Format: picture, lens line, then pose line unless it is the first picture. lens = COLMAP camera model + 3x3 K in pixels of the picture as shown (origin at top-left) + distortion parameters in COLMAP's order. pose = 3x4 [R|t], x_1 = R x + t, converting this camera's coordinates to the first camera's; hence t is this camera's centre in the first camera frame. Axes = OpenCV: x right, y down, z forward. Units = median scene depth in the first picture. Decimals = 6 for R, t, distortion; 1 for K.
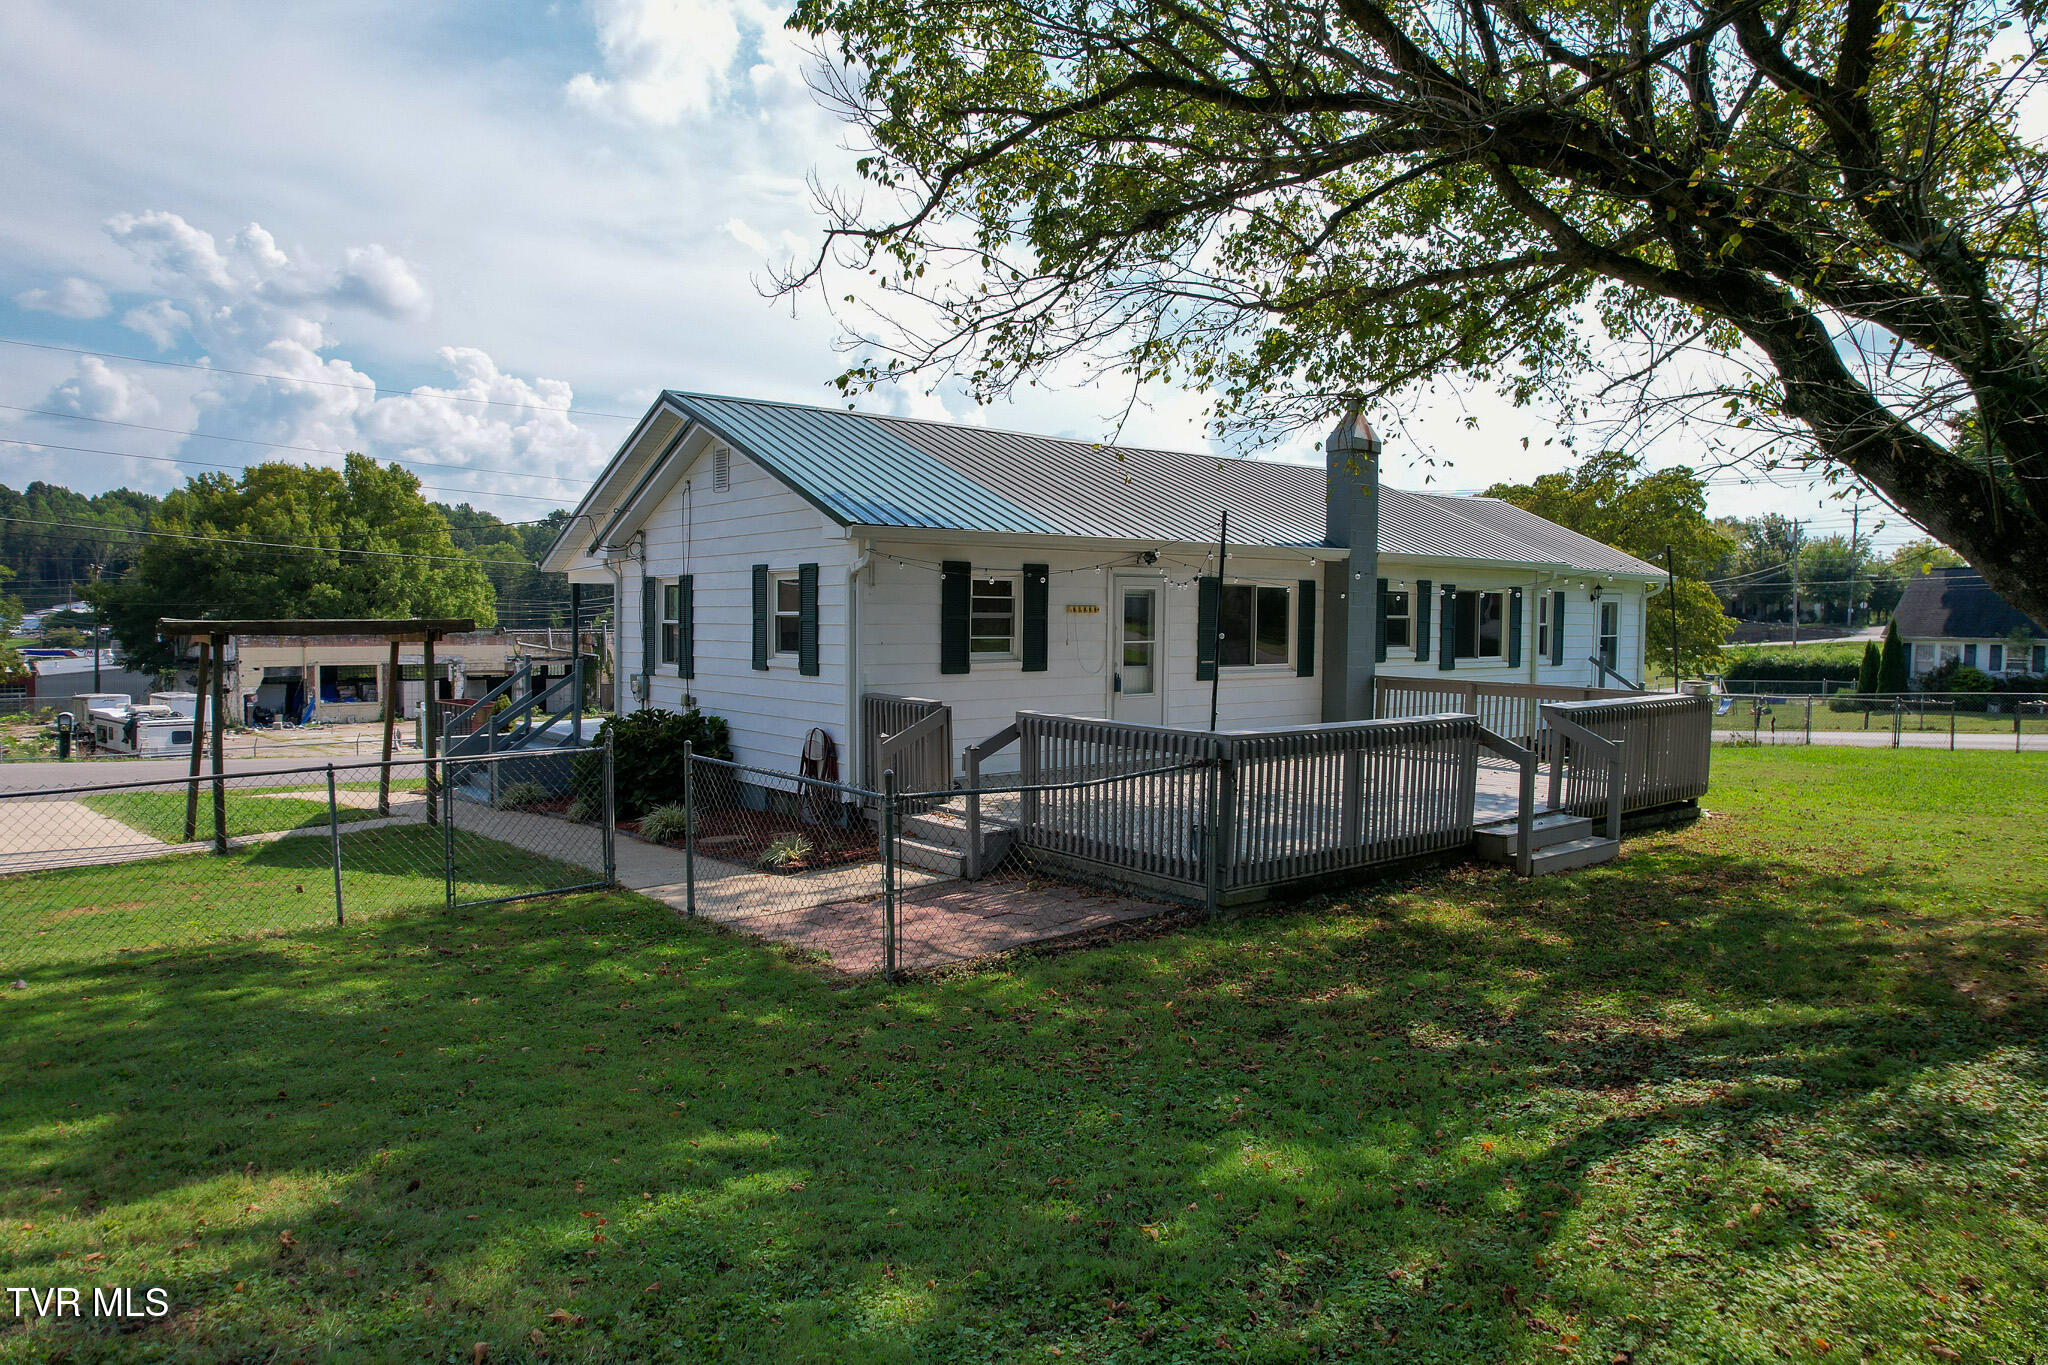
lens RADIAL K [[1320.1, 0, 1022.3], [0, 1320.1, 666.9], [0, 0, 1]] dist [-0.093440, 0.095468]
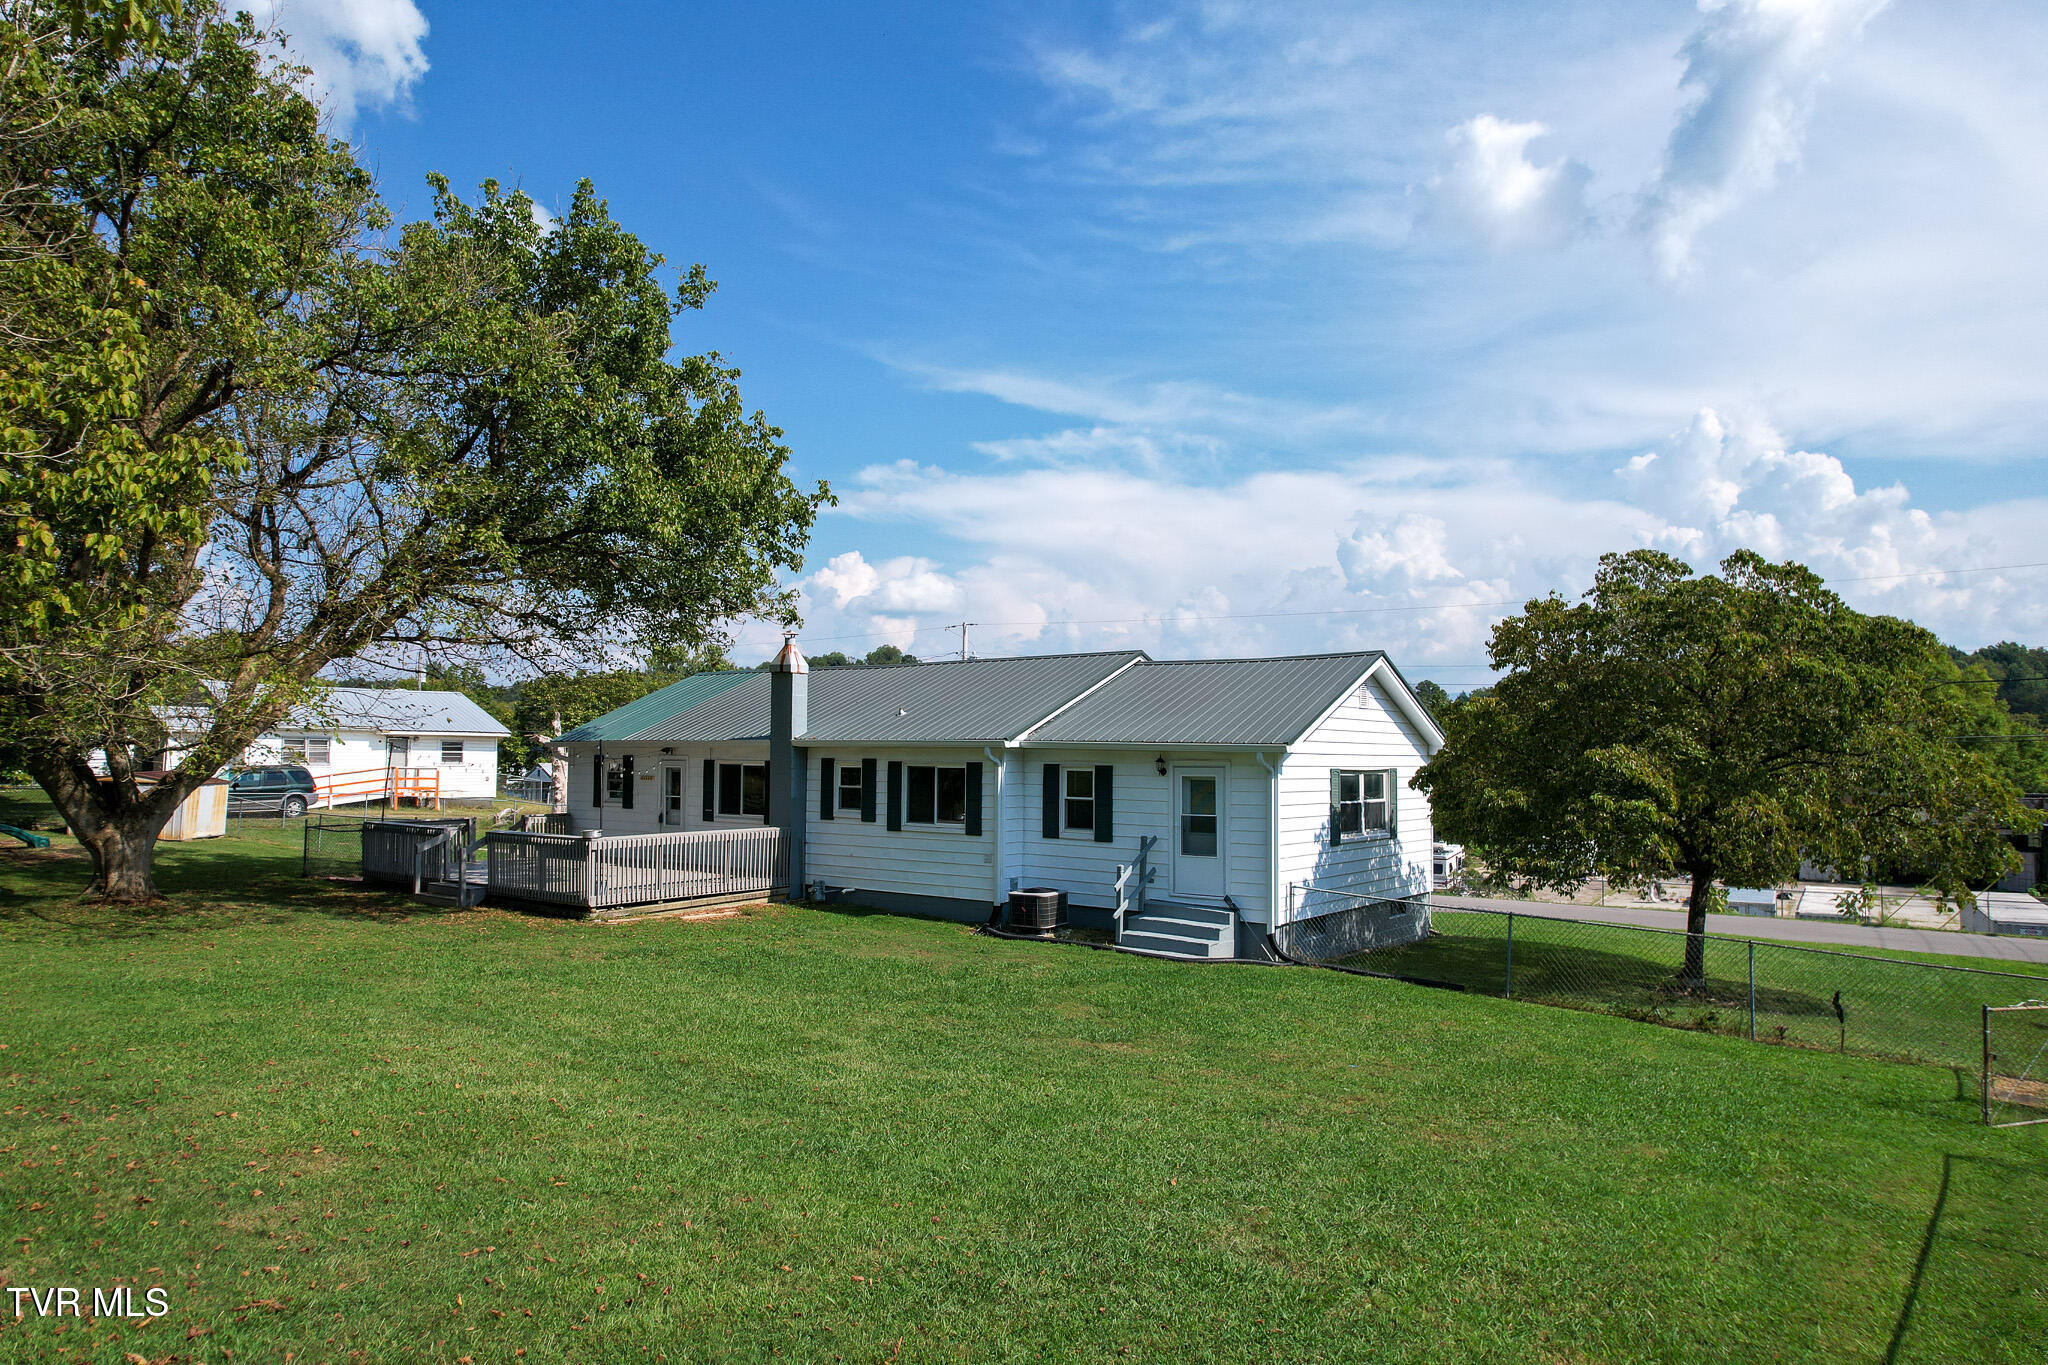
lens RADIAL K [[1317.7, 0, 1024.0], [0, 1317.7, 682.5], [0, 0, 1]] dist [-0.031333, -0.000834]
pose [[0.237527, -0.058658, -0.969608, 0.585359], [-0.045480, 0.996409, -0.071421, -0.020309], [0.970316, 0.061063, 0.234006, 0.310263]]
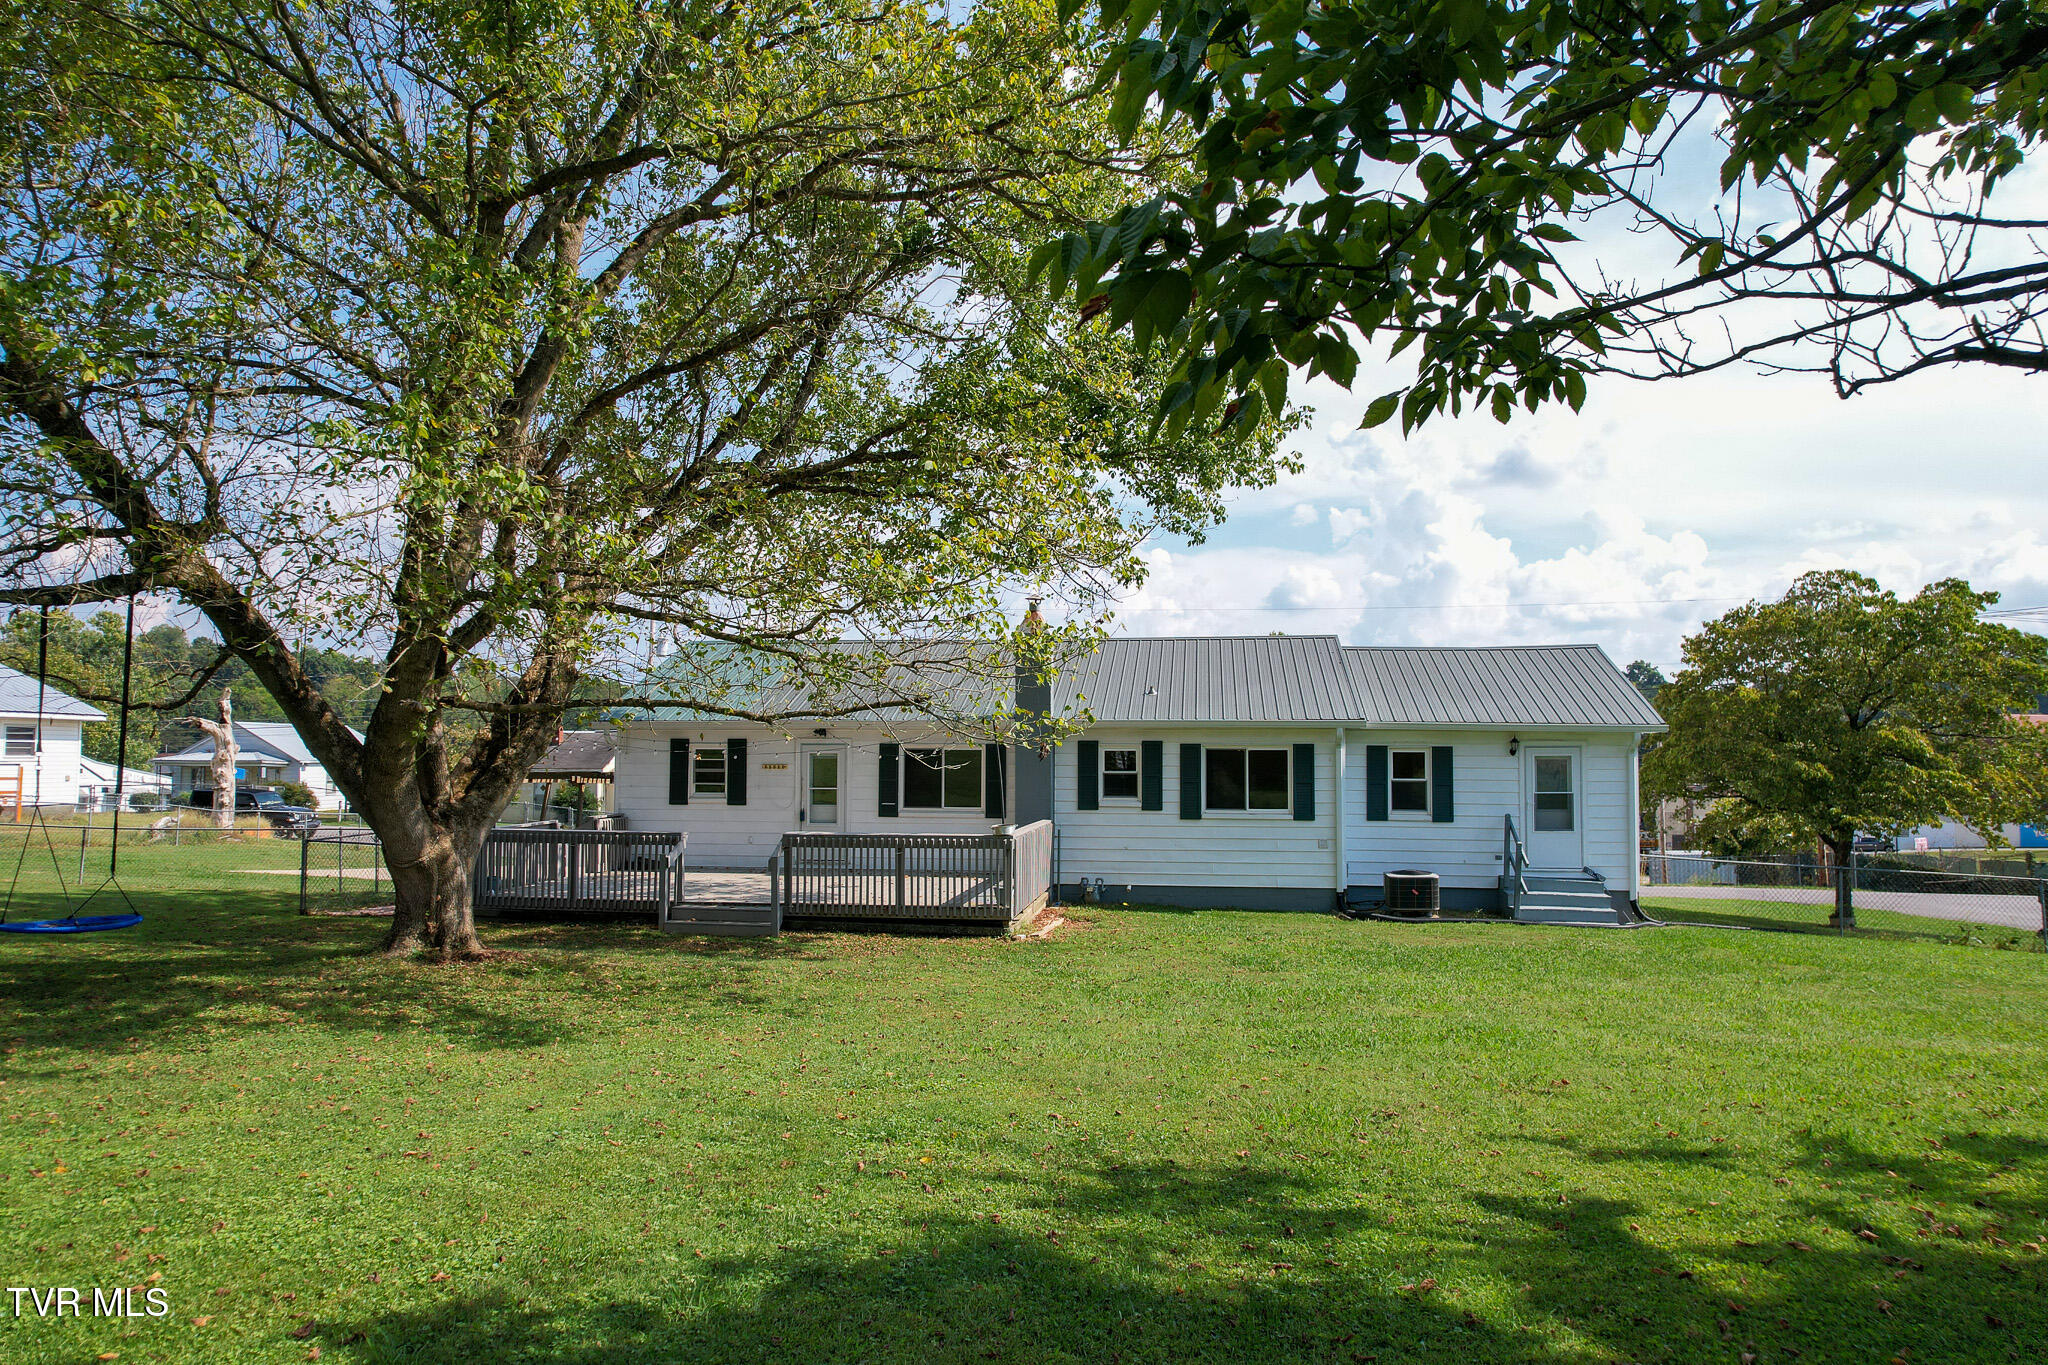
lens RADIAL K [[1320.1, 0, 1022.3], [0, 1320.1, 666.9], [0, 0, 1]] dist [-0.093440, 0.095468]
pose [[0.683690, -0.056247, -0.727602, 0.397749], [-0.029860, 0.994034, -0.104901, -0.001940], [0.729162, 0.093446, 0.677931, 0.043641]]
